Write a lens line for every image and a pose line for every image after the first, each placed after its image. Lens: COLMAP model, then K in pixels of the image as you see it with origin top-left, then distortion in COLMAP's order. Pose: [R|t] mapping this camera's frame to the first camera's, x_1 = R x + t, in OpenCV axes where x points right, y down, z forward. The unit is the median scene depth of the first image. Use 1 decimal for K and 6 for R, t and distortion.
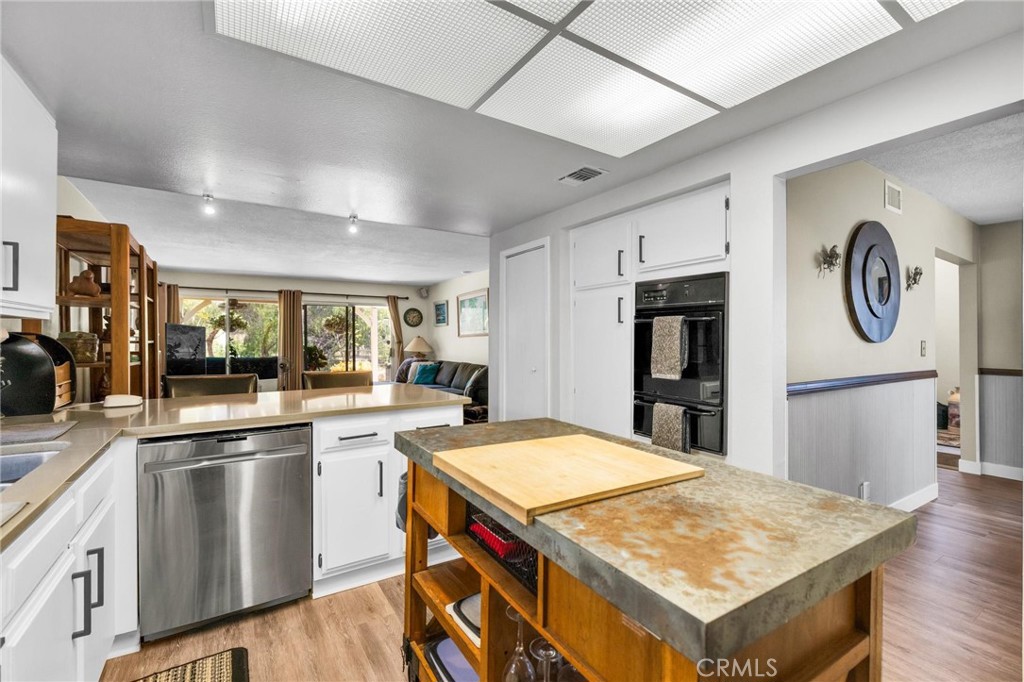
lens RADIAL K [[433.6, 0, 506.8], [0, 433.6, 336.1], [0, 0, 1]] dist [0.000409, -0.000067]
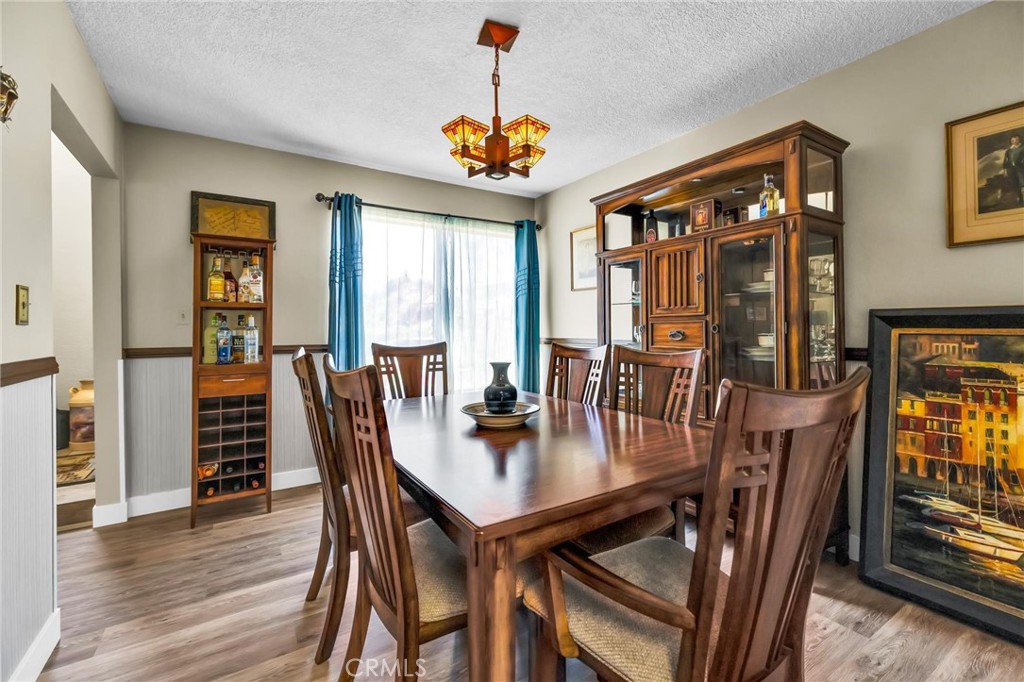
lens RADIAL K [[451.1, 0, 513.8], [0, 451.1, 327.7], [0, 0, 1]] dist [-0.000715, -0.000147]
pose [[-0.005201, 0.000113, 0.999986, 0.384215], [0.002024, 0.999998, -0.000103, 0.038995], [-0.999984, 0.002023, -0.005201, 0.387908]]
